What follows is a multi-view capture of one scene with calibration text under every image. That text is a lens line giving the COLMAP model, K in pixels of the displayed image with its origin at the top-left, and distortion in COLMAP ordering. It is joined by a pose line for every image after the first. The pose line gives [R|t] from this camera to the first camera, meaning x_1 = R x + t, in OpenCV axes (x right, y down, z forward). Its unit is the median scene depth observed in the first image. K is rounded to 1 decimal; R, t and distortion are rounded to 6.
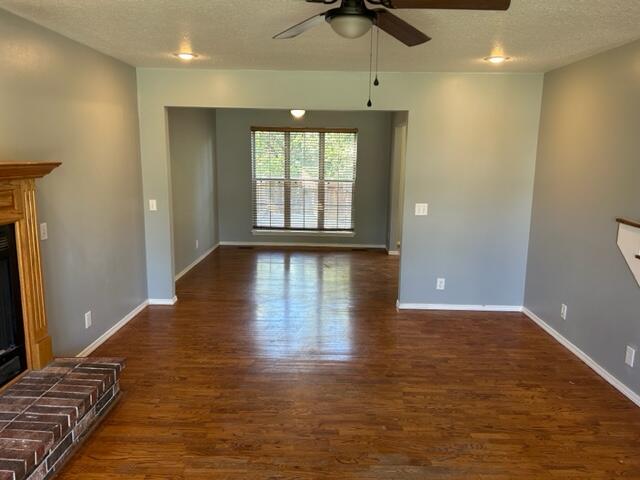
lens RADIAL K [[481.9, 0, 321.7], [0, 481.9, 243.0], [0, 0, 1]] dist [0.041486, -0.016282]
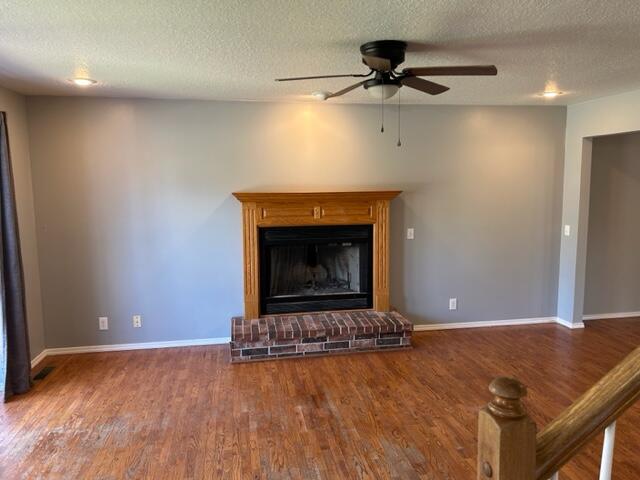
lens RADIAL K [[481.9, 0, 319.4], [0, 481.9, 237.6], [0, 0, 1]] dist [0.041486, -0.016282]
pose [[0.182160, 0.095790, -0.978592, 0.929897], [-0.164618, 0.984167, 0.065693, -0.066470], [0.969391, 0.149128, 0.195045, 0.402215]]
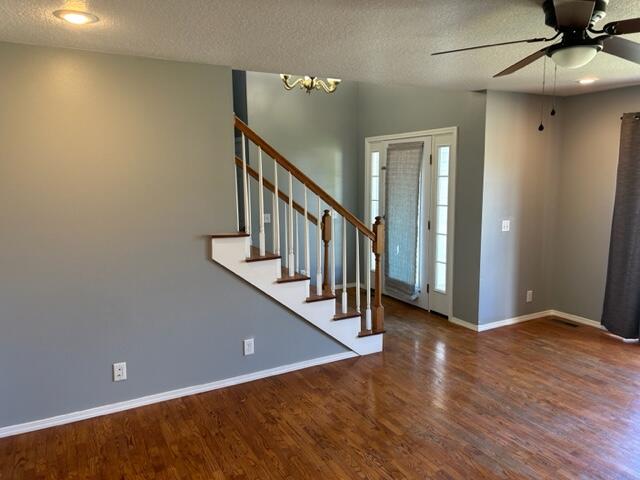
lens RADIAL K [[481.9, 0, 324.2], [0, 481.9, 241.1], [0, 0, 1]] dist [0.041486, -0.016282]
pose [[-0.501502, -0.139707, 0.853802, -0.411635], [0.152035, 0.957287, 0.245942, -0.270550], [-0.851693, 0.253148, -0.458840, 1.350053]]
